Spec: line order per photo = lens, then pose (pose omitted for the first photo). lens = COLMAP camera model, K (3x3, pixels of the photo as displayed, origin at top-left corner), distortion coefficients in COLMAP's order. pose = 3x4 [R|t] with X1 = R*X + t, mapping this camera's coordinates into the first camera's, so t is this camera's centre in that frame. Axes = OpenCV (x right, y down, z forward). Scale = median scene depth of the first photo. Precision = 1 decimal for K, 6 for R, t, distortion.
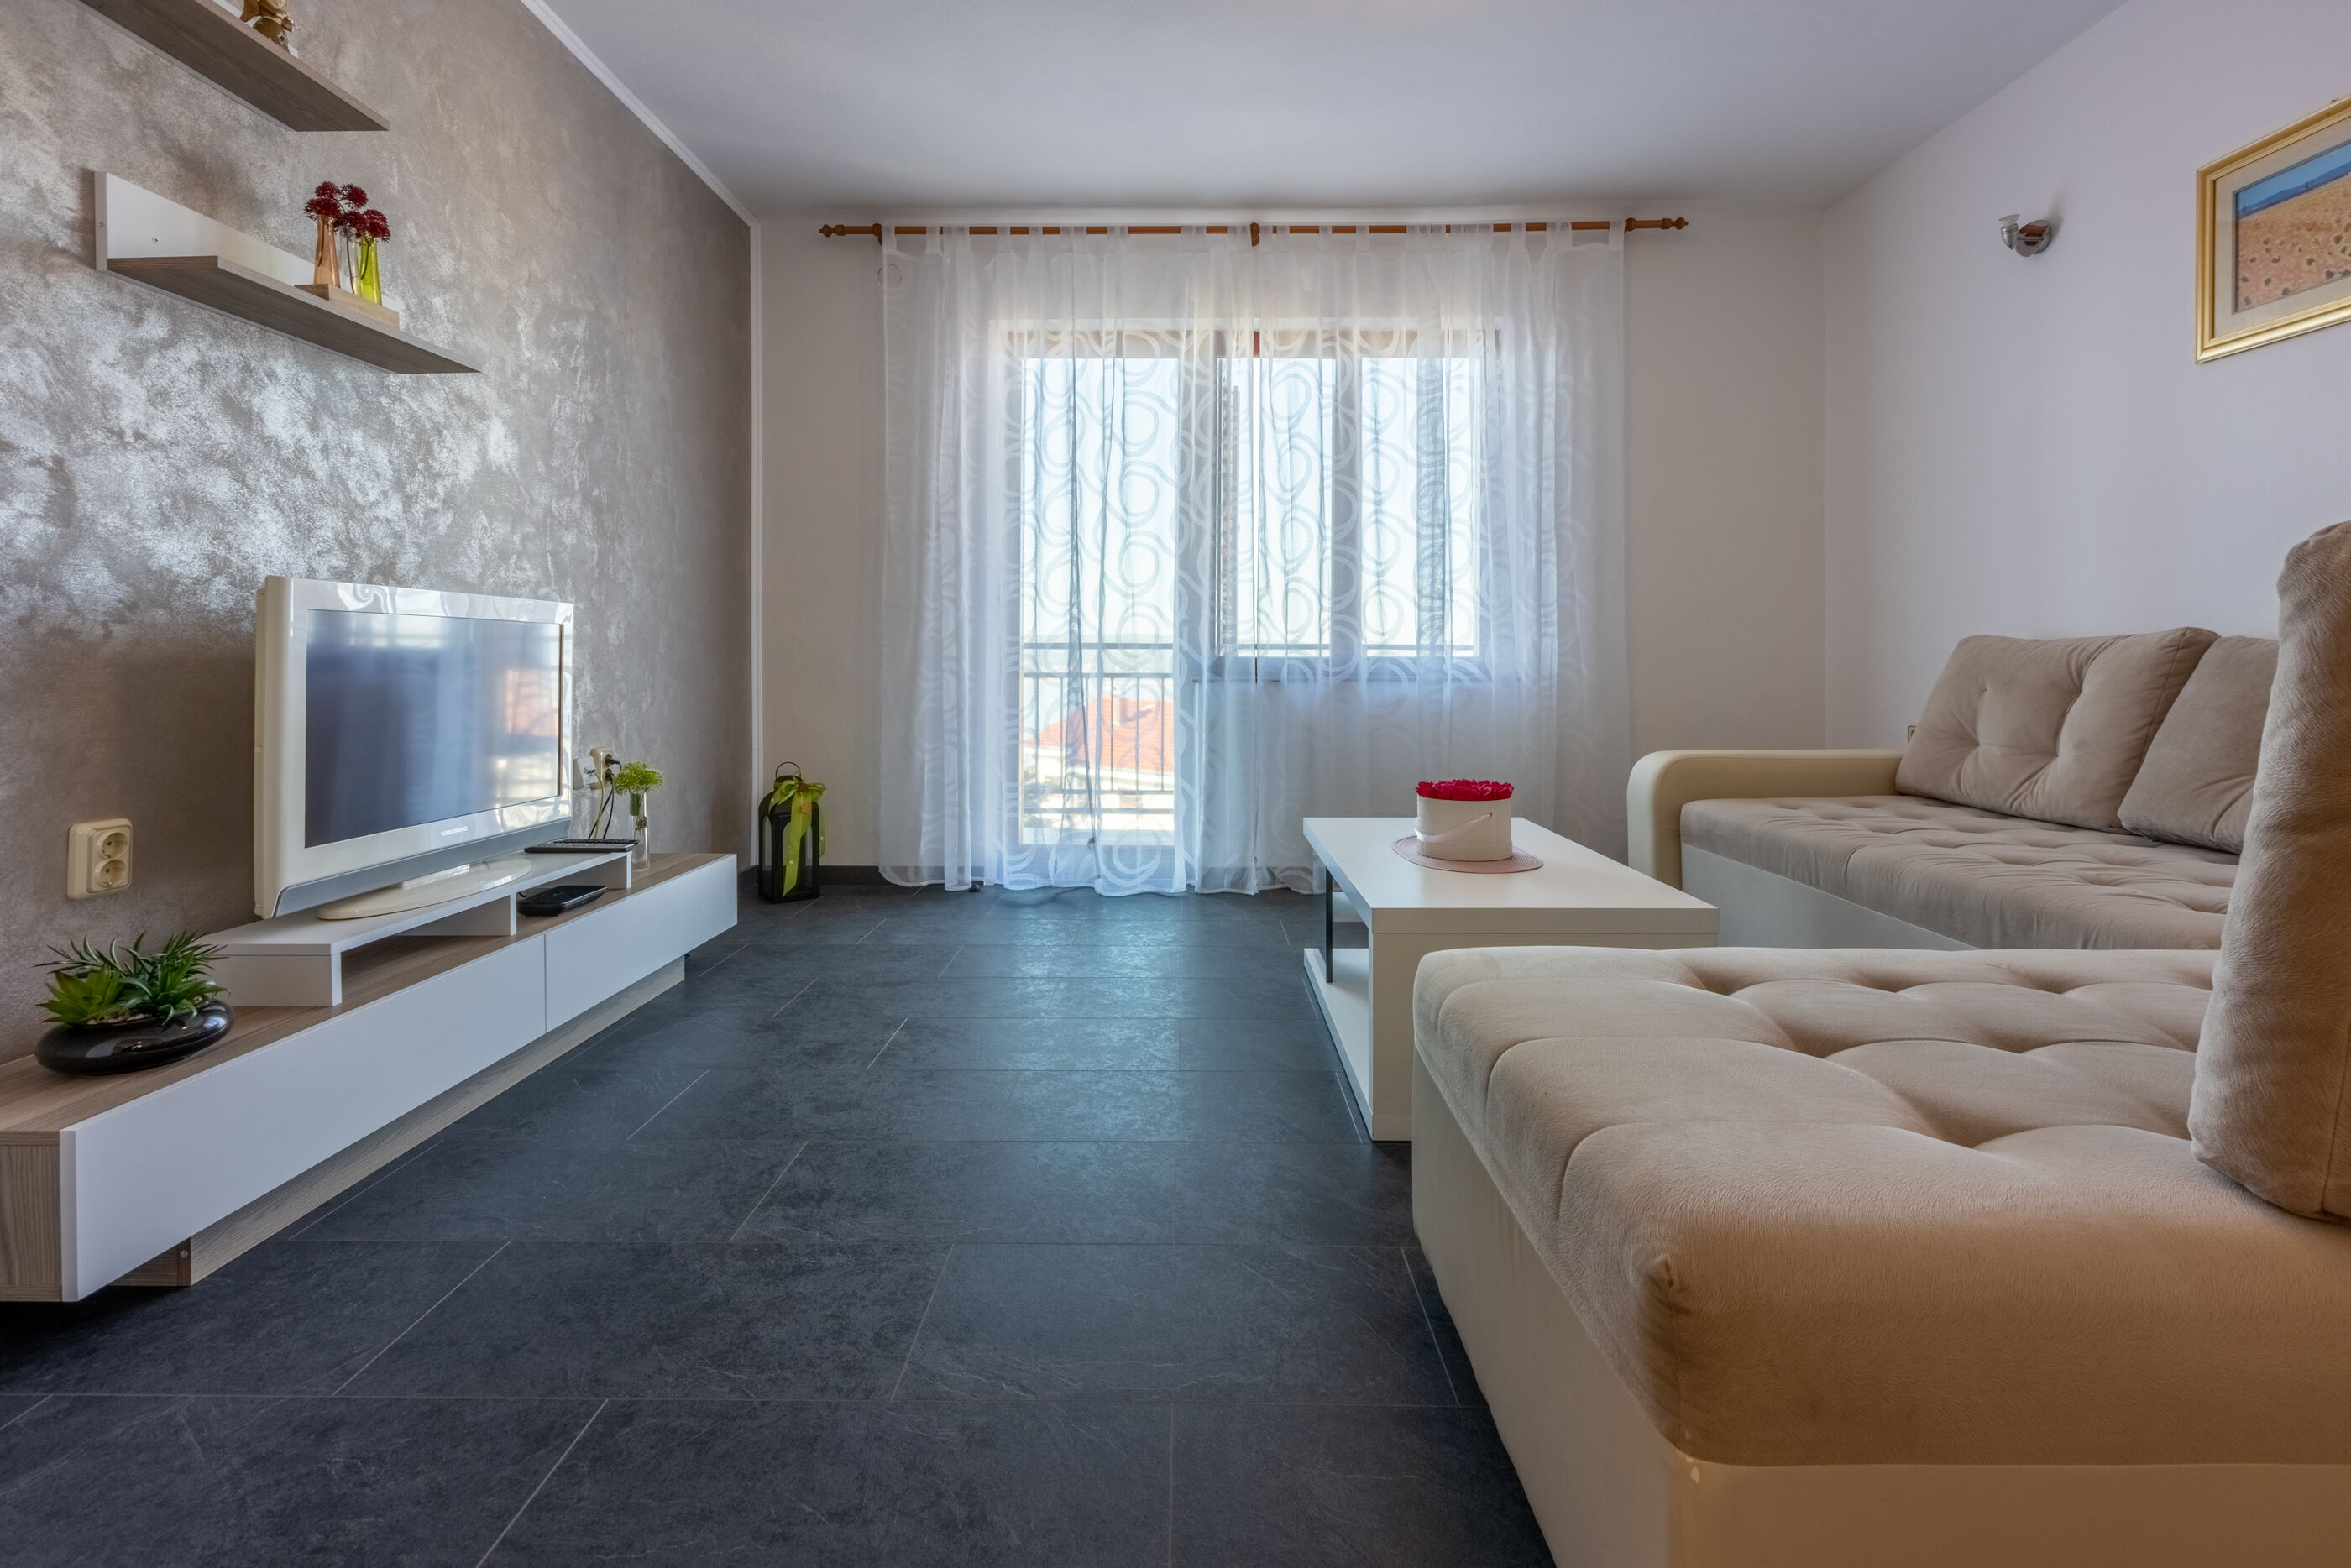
lens RADIAL K [[1067.0, 0, 1194.0], [0, 1067.0, 661.8], [0, 0, 1]] dist [0.000862, -0.000679]
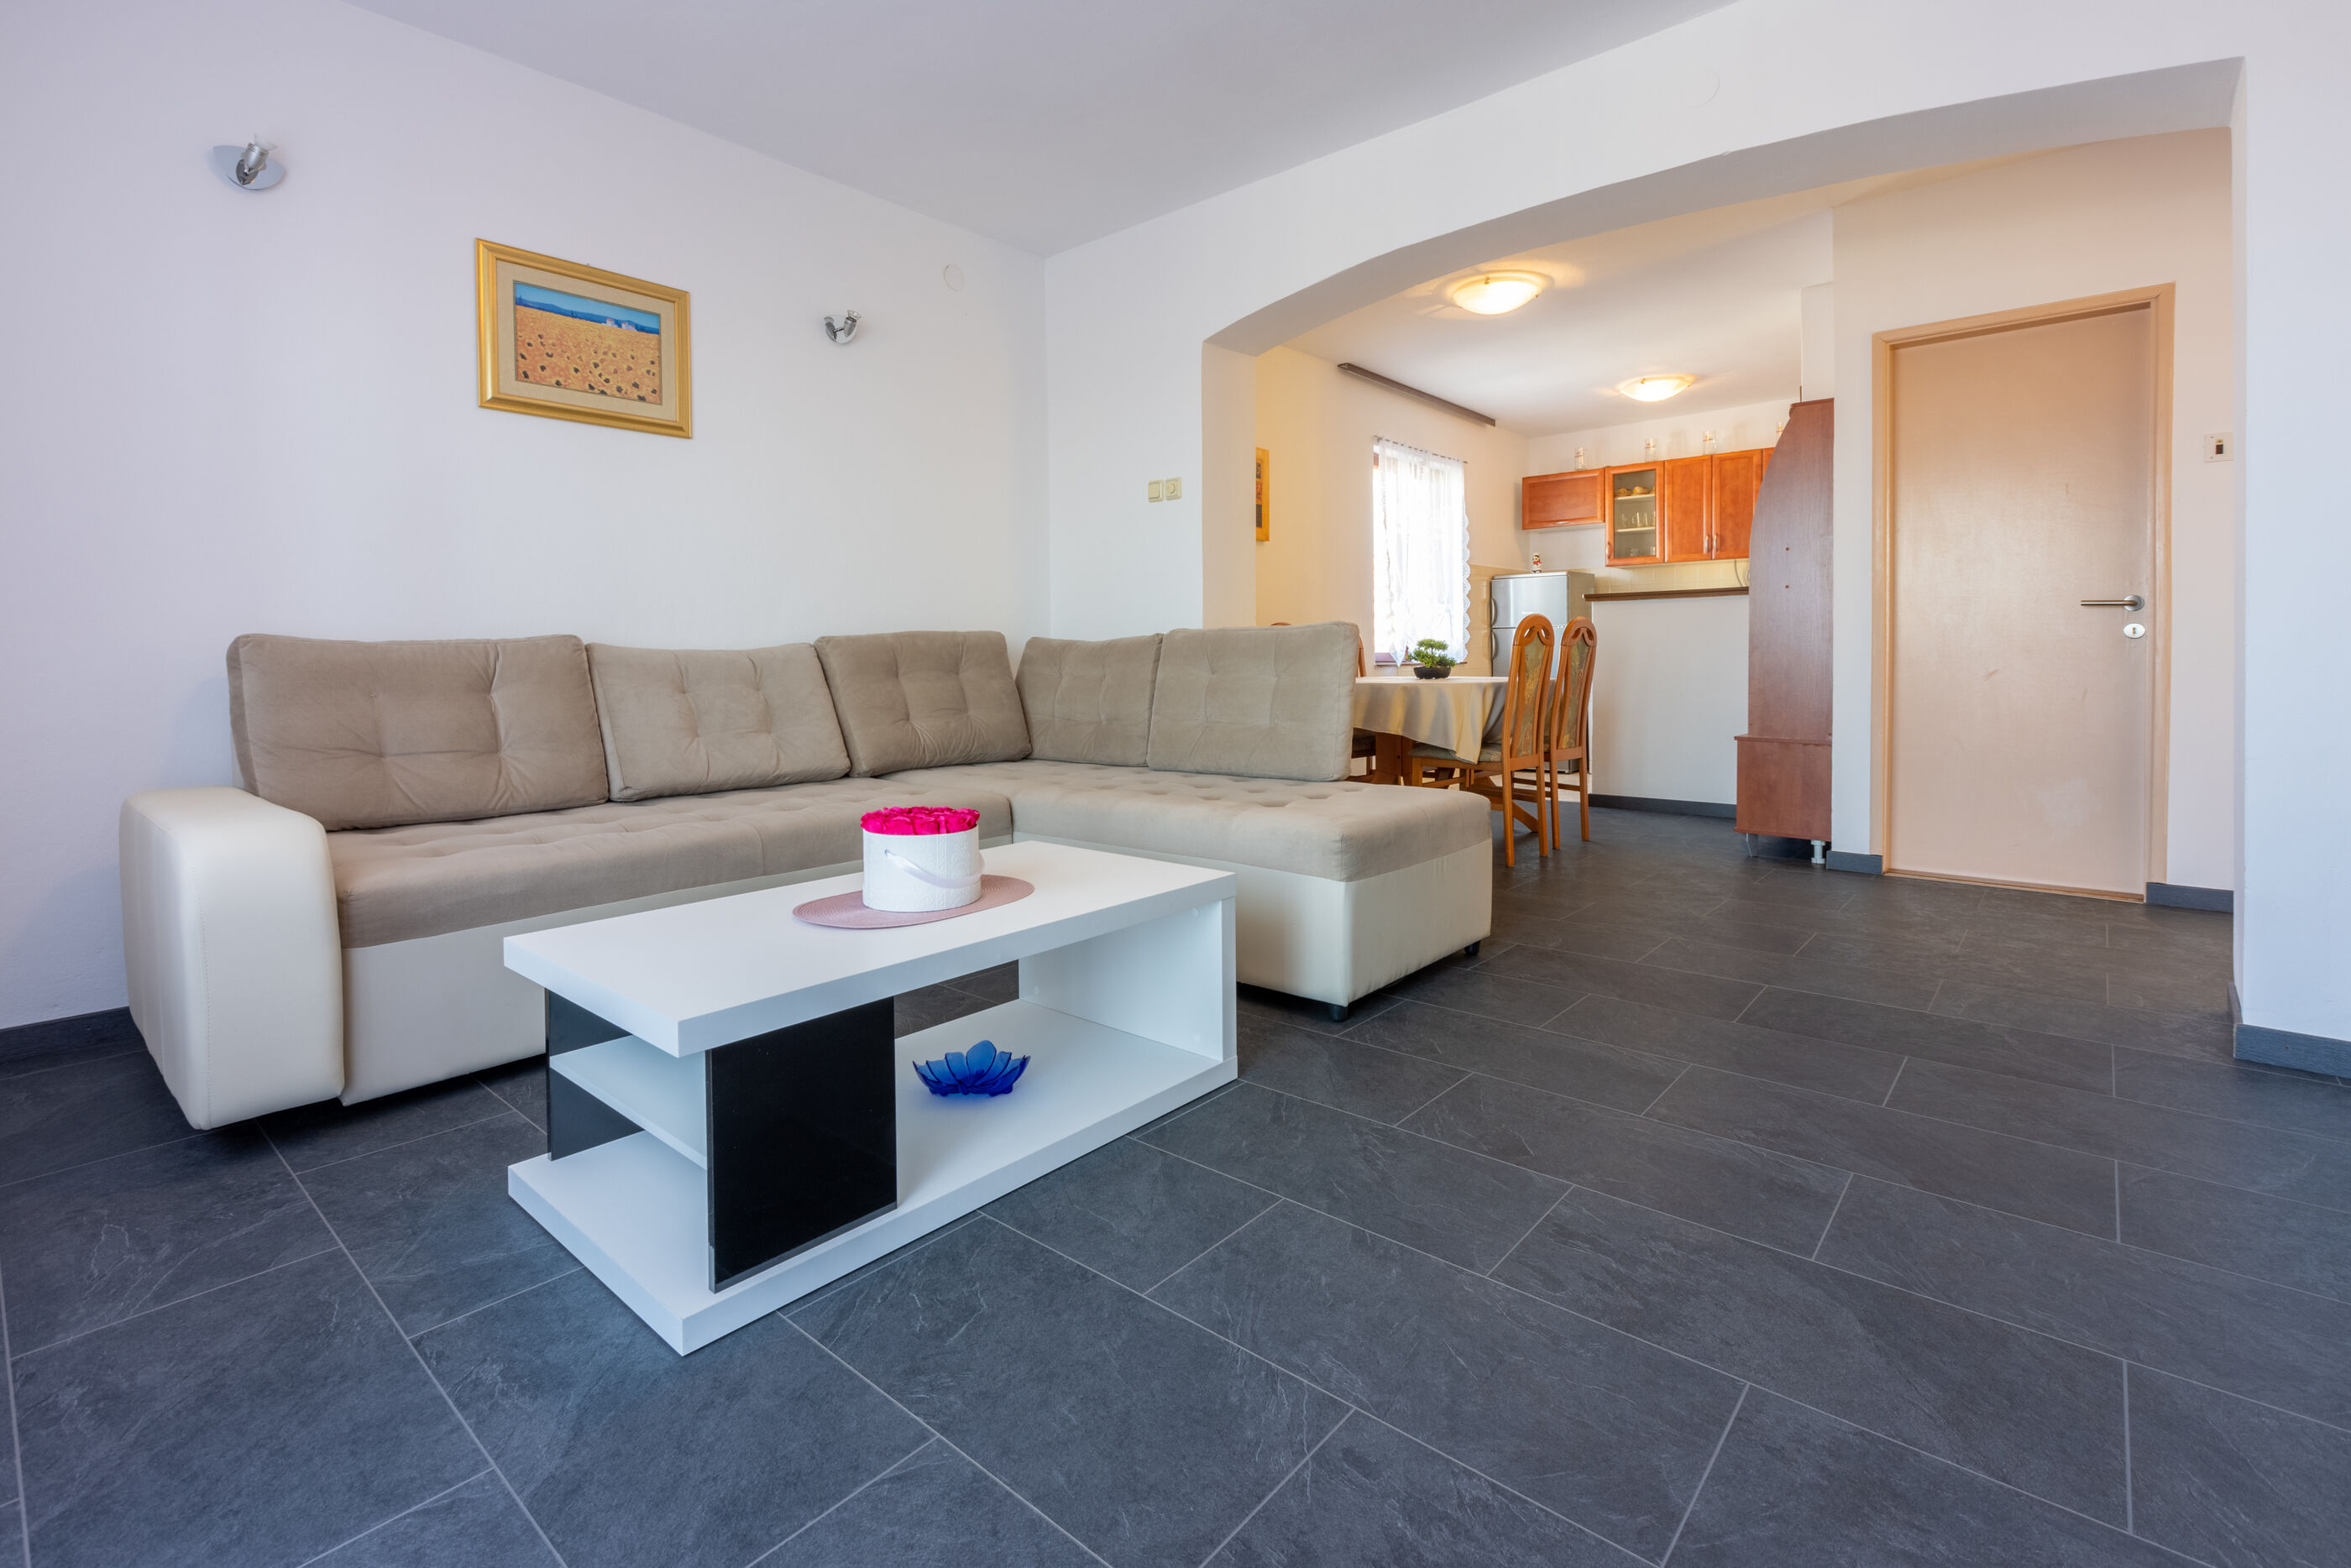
lens RADIAL K [[1063.0, 0, 1173.9], [0, 1063.0, 679.7], [0, 0, 1]] dist [-0.010825, 0.000634]
pose [[-0.754716, -0.001758, 0.656049, -0.324539], [0.014697, 0.999700, 0.019586, 0.004341], [-0.655887, 0.024424, -0.754464, 1.181825]]
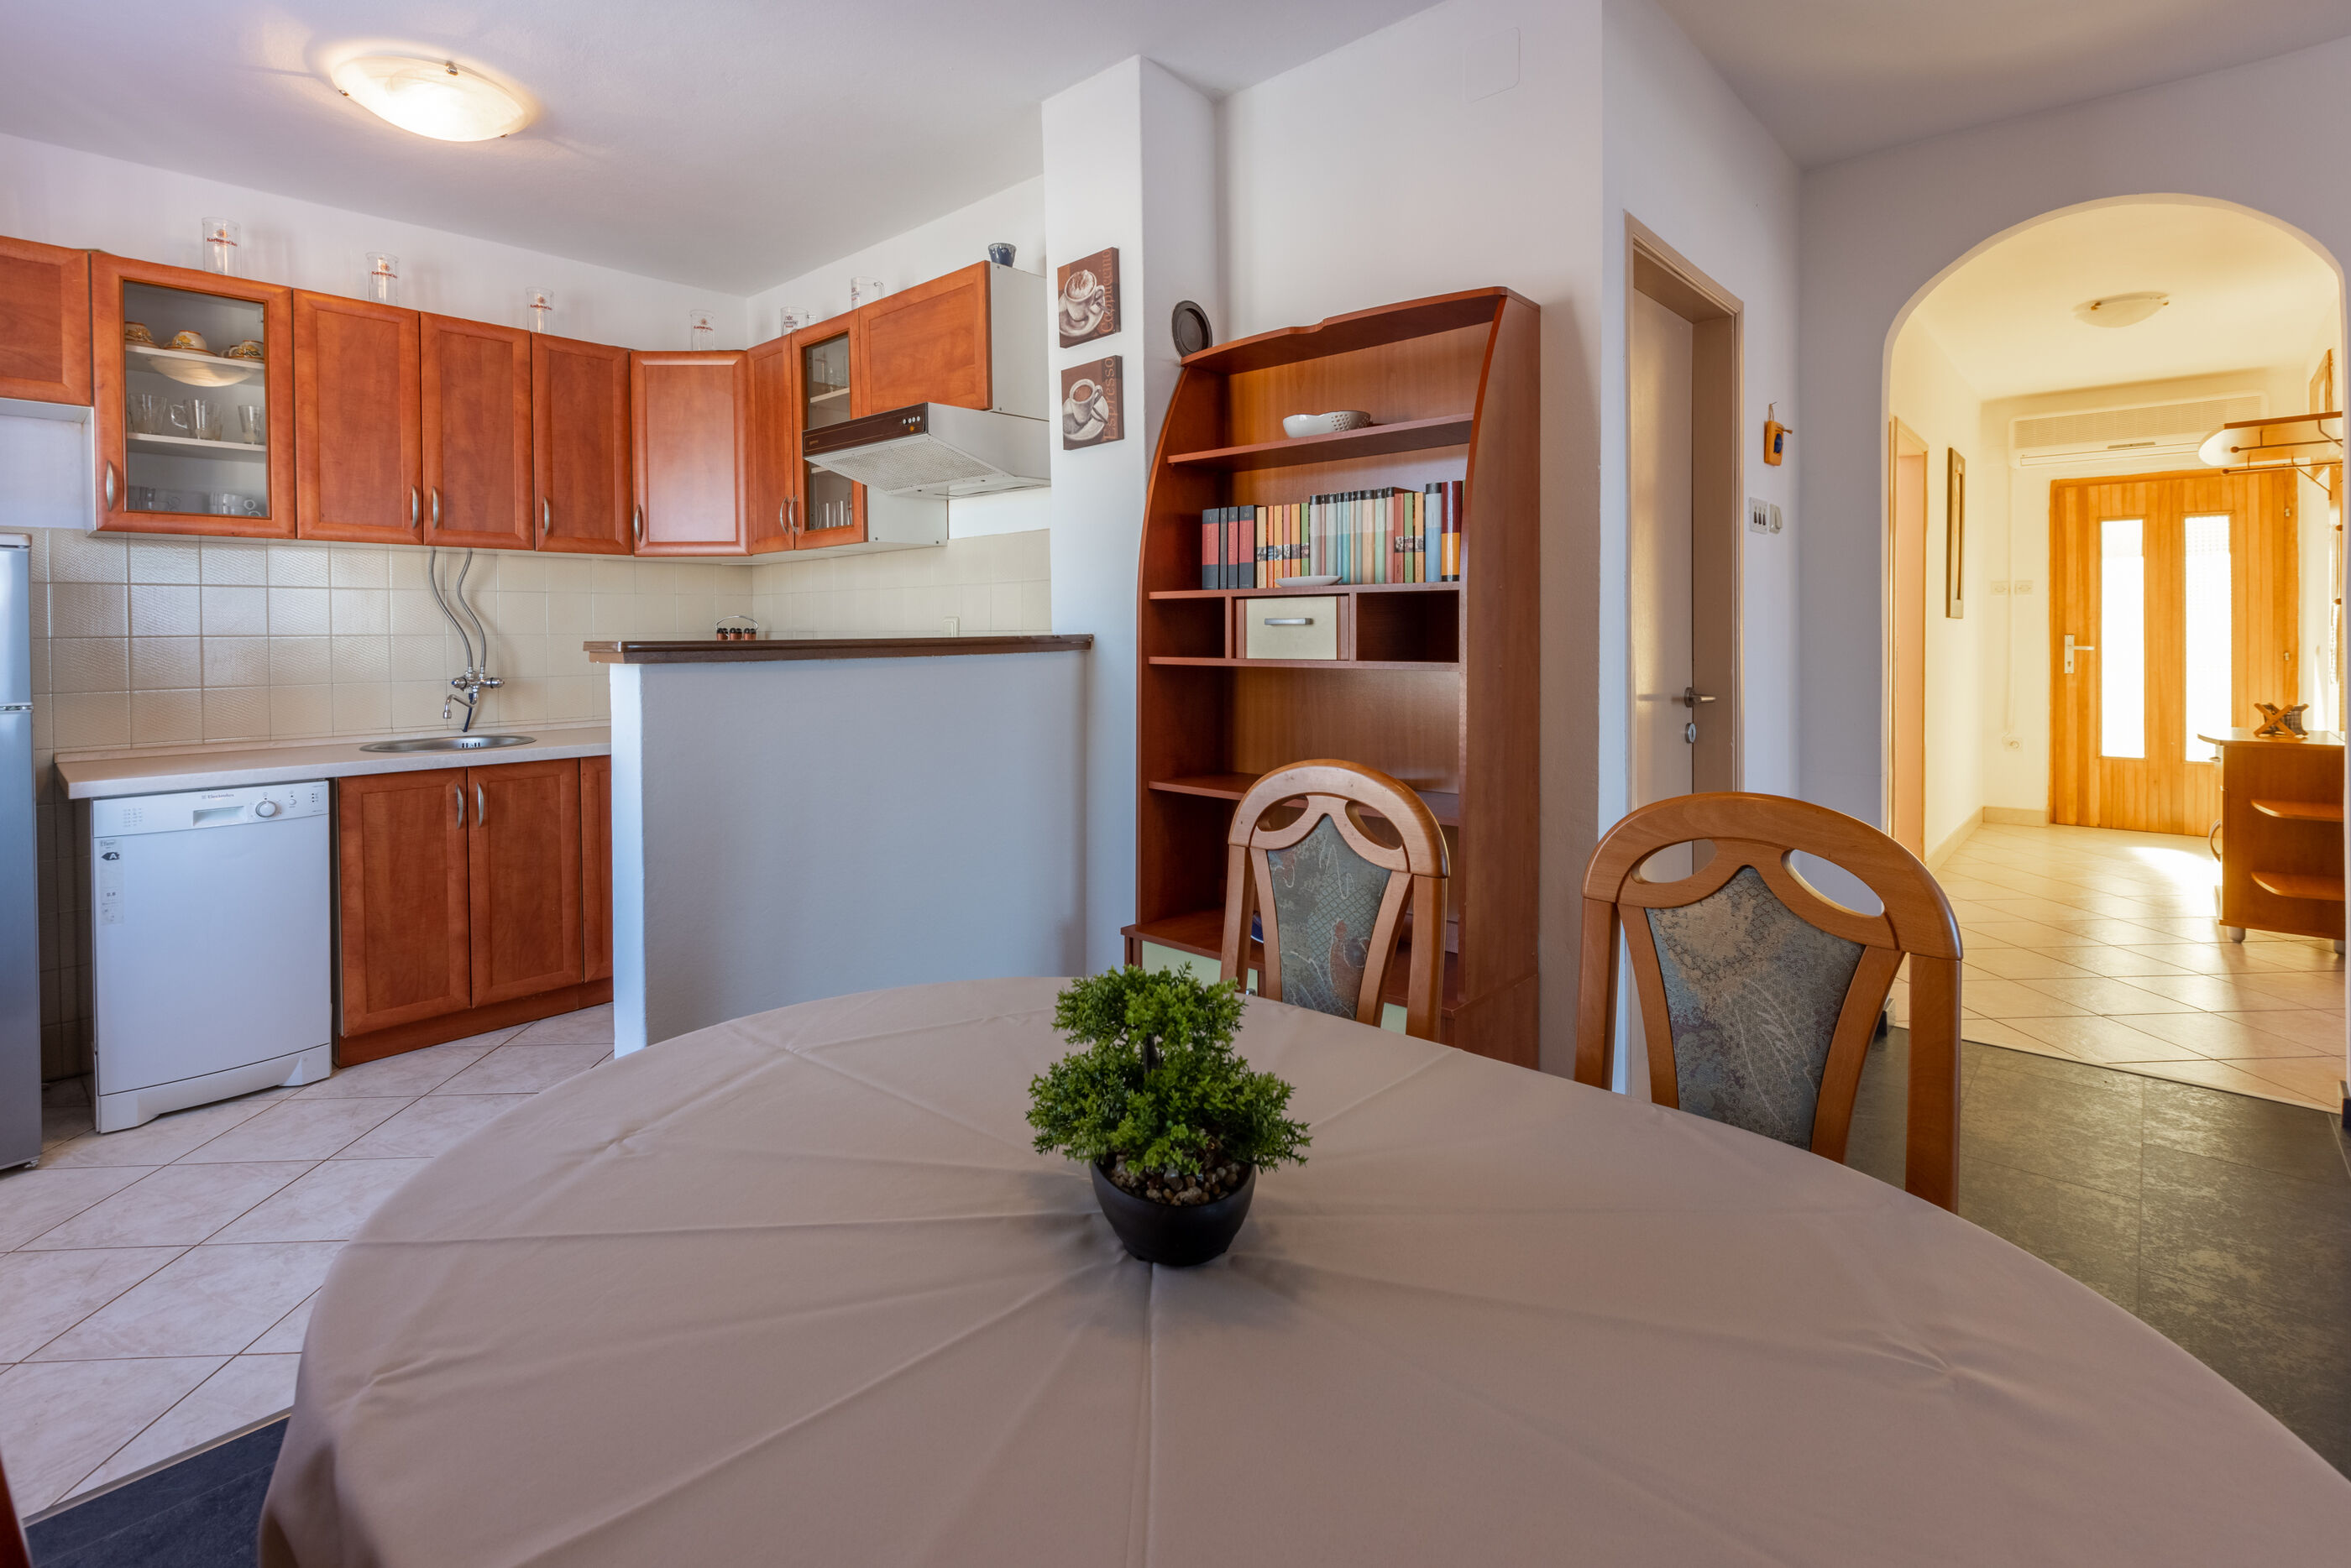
lens RADIAL K [[1087.0, 0, 1173.9], [0, 1087.0, 643.7], [0, 0, 1]] dist [0.002524, -0.004691]
pose [[-0.670893, 0.014399, -0.741415, 0.649754], [0.009927, 0.999896, 0.010436, -0.108099], [0.741488, -0.000359, -0.670966, -0.150392]]
